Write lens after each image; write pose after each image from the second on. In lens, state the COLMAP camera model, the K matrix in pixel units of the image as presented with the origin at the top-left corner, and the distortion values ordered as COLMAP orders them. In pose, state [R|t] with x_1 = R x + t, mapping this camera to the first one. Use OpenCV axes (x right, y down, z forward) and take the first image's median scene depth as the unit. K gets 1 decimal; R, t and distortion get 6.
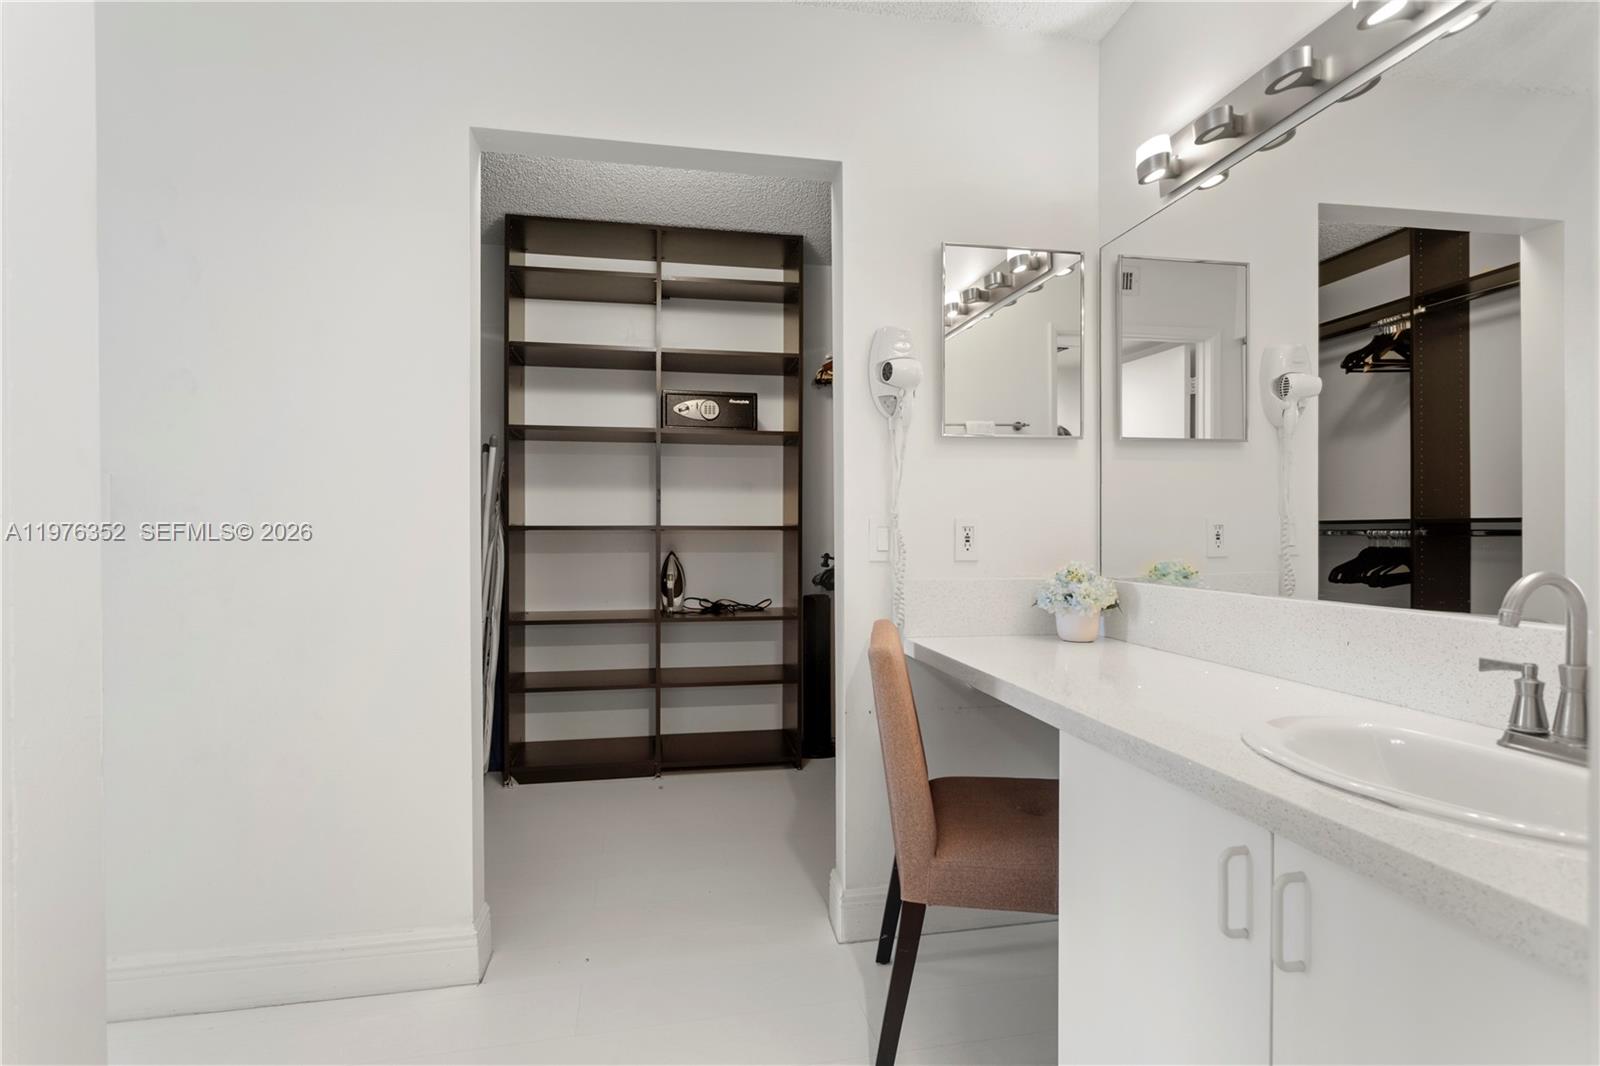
lens RADIAL K [[799.9, 0, 792.8], [0, 799.9, 536.4], [0, 0, 1]] dist [-0.001696, 0.005819]
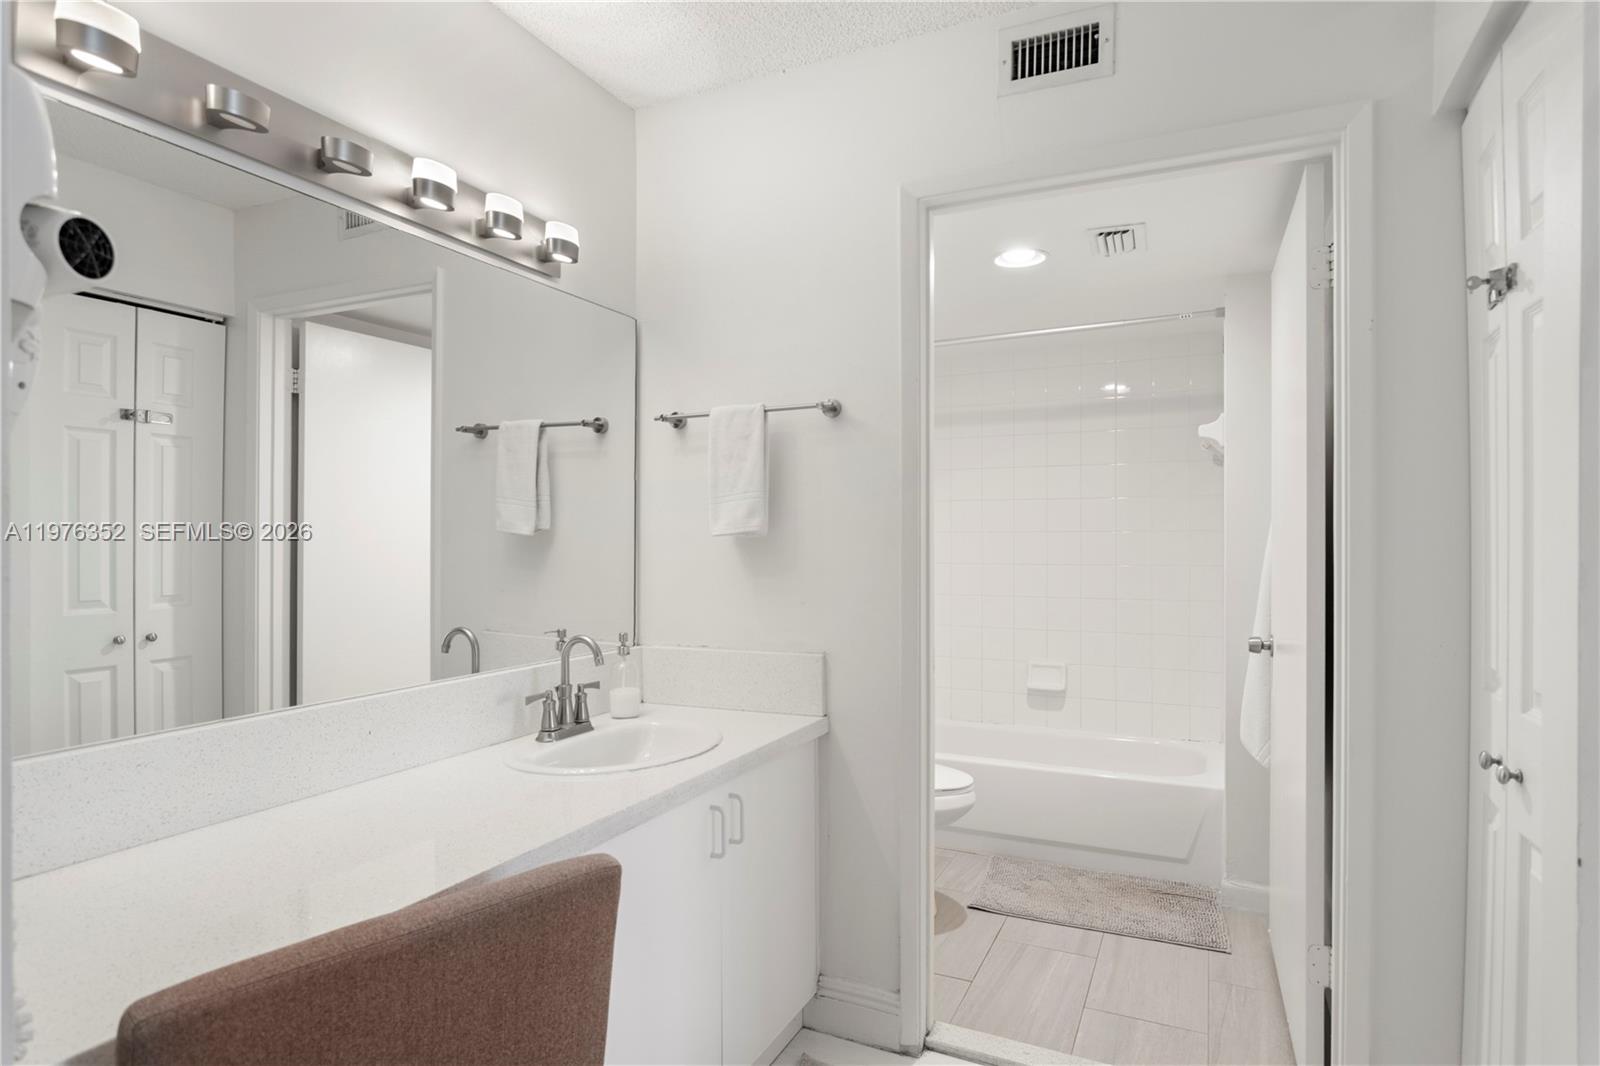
lens RADIAL K [[878.5, 0, 801.3], [0, 878.5, 541.7], [0, 0, 1]] dist [-0.005606, 0.000700]
pose [[-0.803269, 0.003600, 0.595605, -0.590863], [0.008173, 0.999954, 0.004979, -0.154151], [-0.595560, 0.008868, -0.803262, 2.009505]]
